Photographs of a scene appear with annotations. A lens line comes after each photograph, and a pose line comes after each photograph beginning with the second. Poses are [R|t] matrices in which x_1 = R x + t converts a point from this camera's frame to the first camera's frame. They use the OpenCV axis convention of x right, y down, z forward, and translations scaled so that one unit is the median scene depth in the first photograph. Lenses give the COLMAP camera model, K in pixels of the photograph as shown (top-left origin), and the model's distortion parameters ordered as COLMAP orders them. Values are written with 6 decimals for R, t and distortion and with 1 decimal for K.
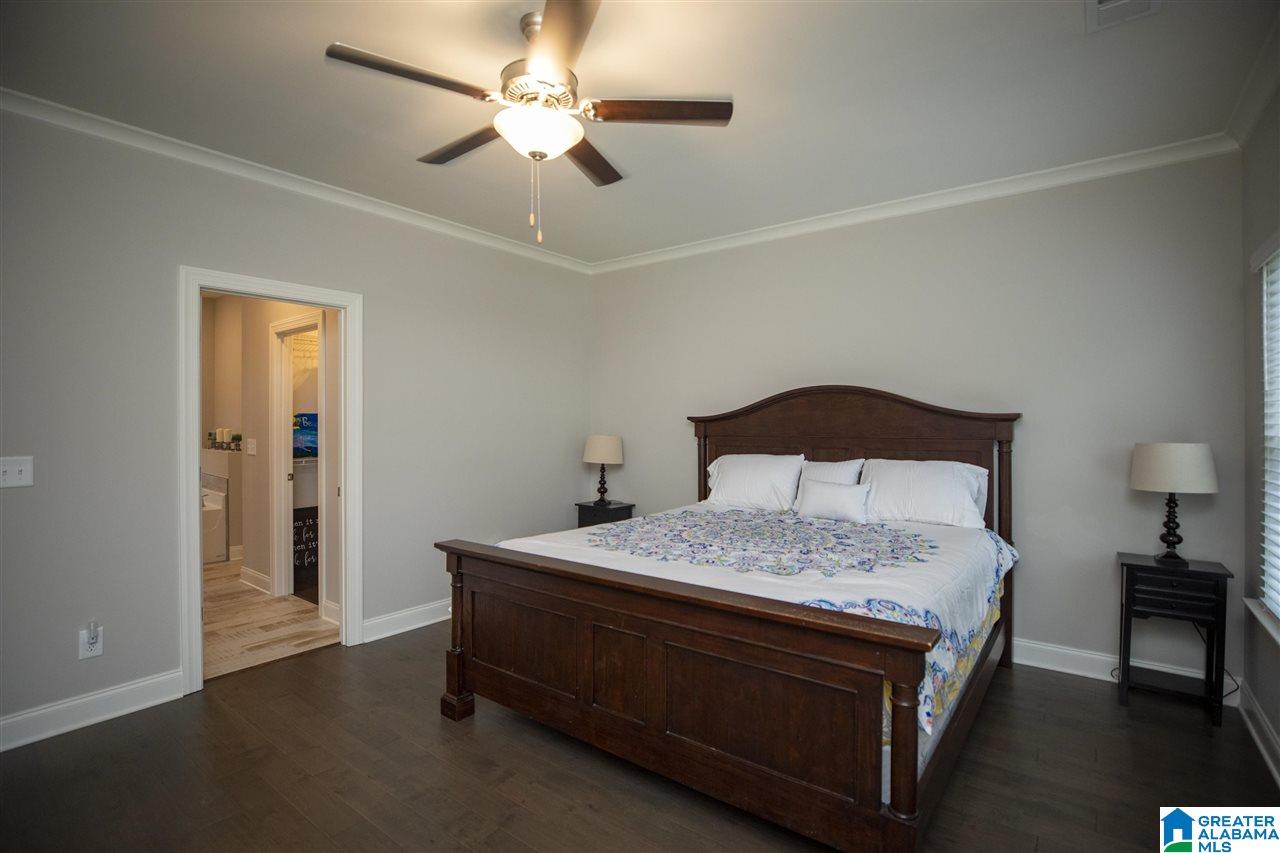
lens RADIAL K [[589.1, 0, 635.4], [0, 589.1, 428.3], [0, 0, 1]] dist [-0.018763, 0.000066]
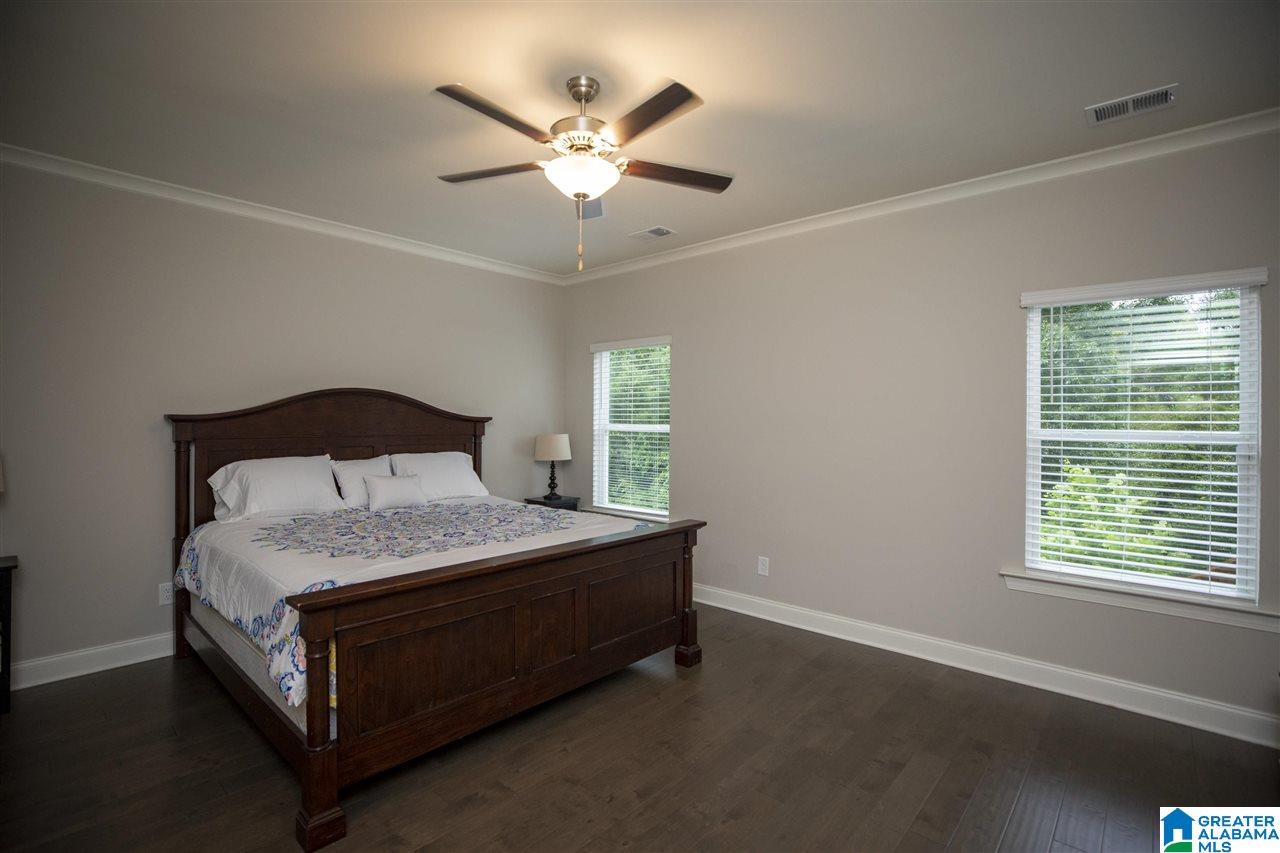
lens RADIAL K [[589.1, 0, 635.4], [0, 589.1, 428.3], [0, 0, 1]] dist [-0.018763, 0.000066]
pose [[0.100987, -0.008918, 0.994848, -0.915904], [0.004821, 0.999952, 0.008474, -0.008615], [-0.994876, 0.003940, 0.101025, 0.527534]]
